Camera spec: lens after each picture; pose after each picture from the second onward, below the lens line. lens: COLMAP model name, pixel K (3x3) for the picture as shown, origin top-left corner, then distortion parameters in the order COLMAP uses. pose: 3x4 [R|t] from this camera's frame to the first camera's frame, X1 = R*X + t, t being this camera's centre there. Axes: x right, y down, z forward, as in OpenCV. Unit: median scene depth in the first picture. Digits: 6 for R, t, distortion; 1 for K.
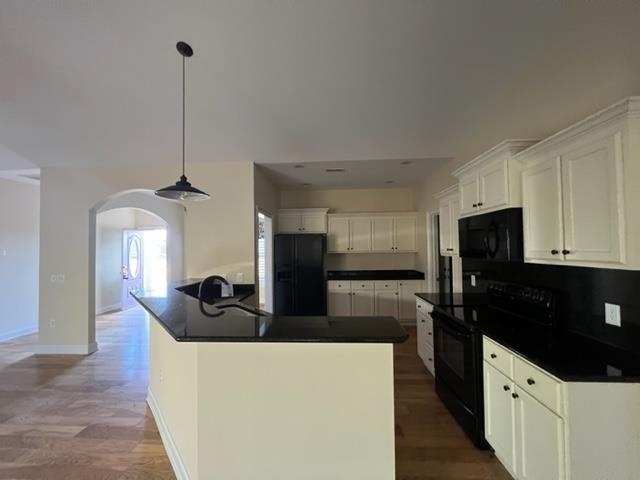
lens RADIAL K [[257.0, 0, 320.0], [0, 257.0, 240.0], [0, 0, 1]] dist [-0.001116, -0.000040]
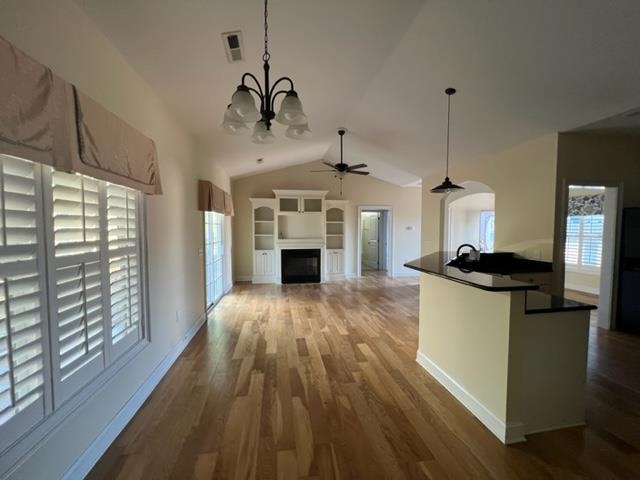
lens RADIAL K [[260.0, 0, 320.0], [0, 260.0, 240.0], [0, 0, 1]] dist [0.013281, -0.000012]
pose [[0.217643, 0.055756, -0.974435, 0.400050], [0.021642, 0.997846, 0.061930, 0.005588], [0.975788, -0.034567, 0.215968, -0.044810]]
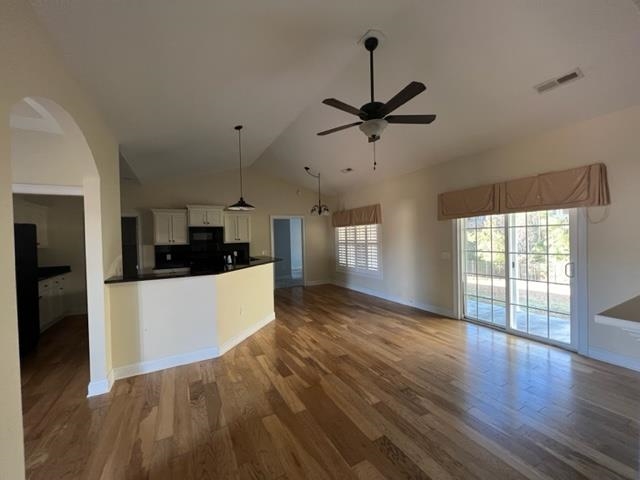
lens RADIAL K [[257.0, 0, 320.0], [0, 257.0, 240.0], [0, 0, 1]] dist [-0.001116, -0.000040]
pose [[-0.523336, 0.017655, 0.851943, -1.123748], [0.007447, 0.999842, -0.016145, 0.045274], [-0.852094, -0.002105, -0.523385, 0.695712]]
